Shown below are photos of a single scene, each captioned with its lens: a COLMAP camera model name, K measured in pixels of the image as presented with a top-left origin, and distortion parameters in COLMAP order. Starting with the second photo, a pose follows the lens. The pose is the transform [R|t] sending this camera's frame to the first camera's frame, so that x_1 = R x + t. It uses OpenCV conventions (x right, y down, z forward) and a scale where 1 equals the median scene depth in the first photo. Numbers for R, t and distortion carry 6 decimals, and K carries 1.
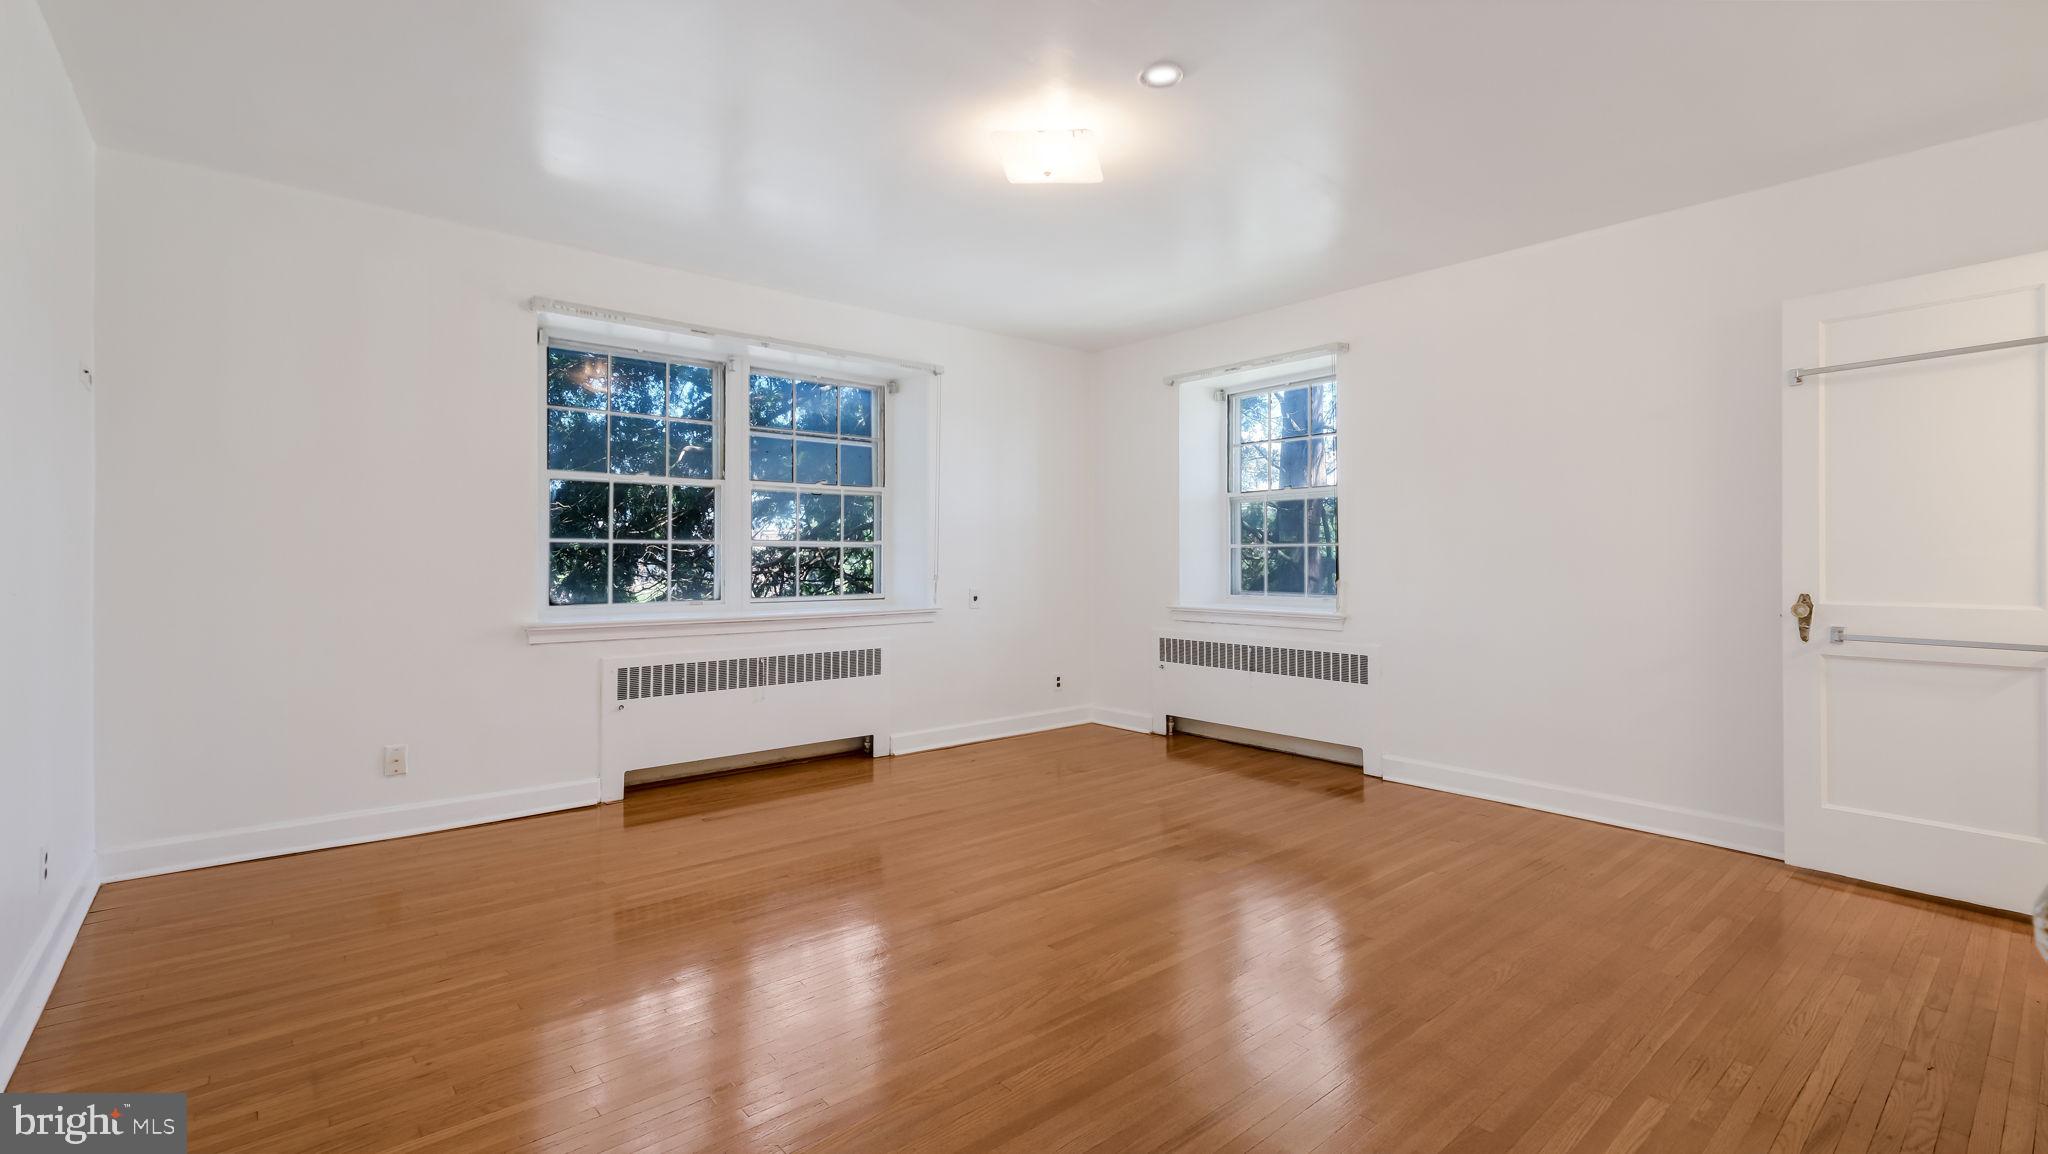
lens RADIAL K [[898.5, 0, 1015.7], [0, 898.5, 559.2], [0, 0, 1]] dist [-0.003021, -0.000218]
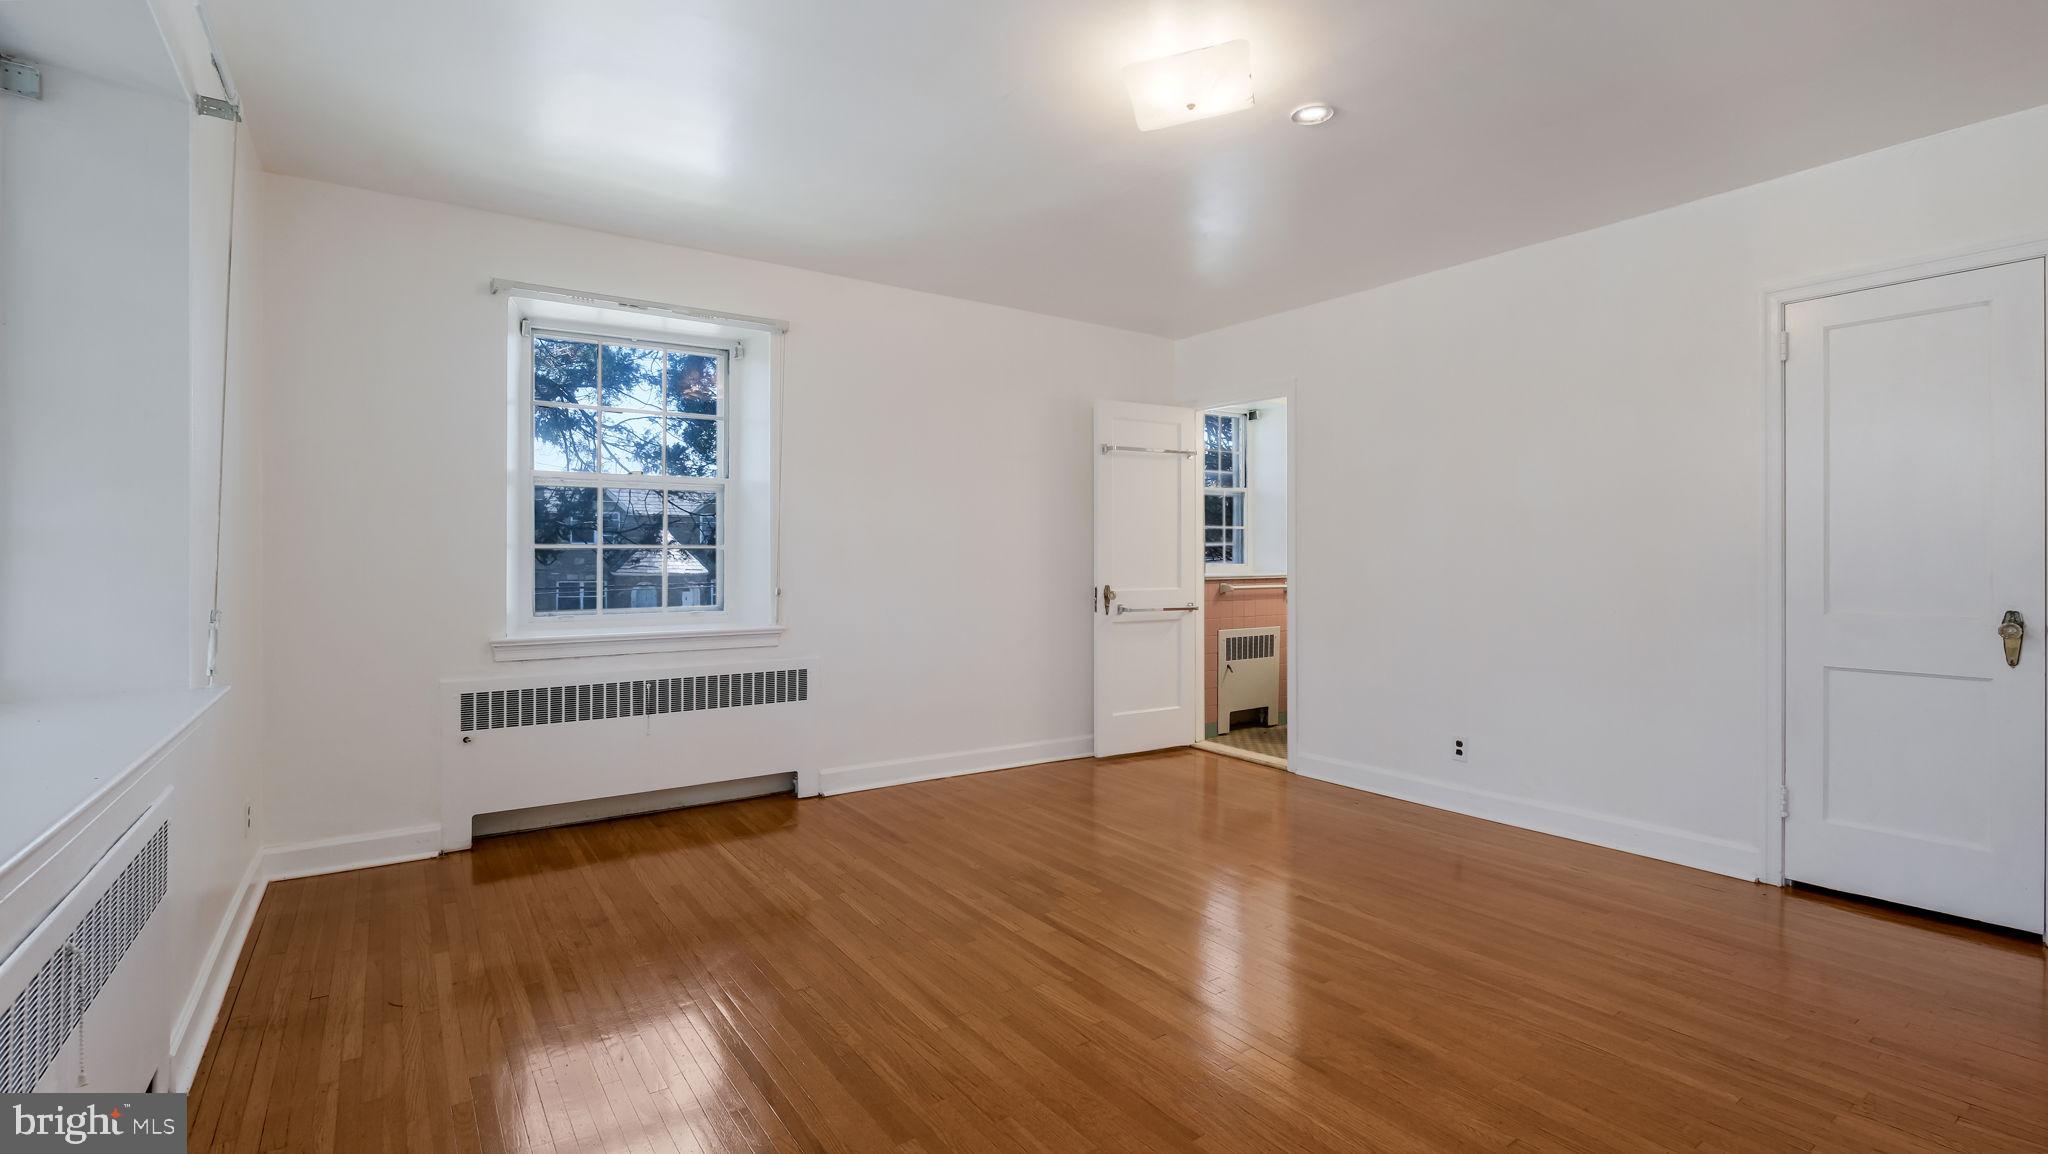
lens RADIAL K [[898.5, 0, 1015.7], [0, 898.5, 559.2], [0, 0, 1]] dist [-0.003021, -0.000218]
pose [[0.101981, 0.001805, 0.994785, -0.442637], [0.005543, 0.999982, -0.002383, -0.003022], [-0.994771, 0.005757, 0.101970, 0.588449]]
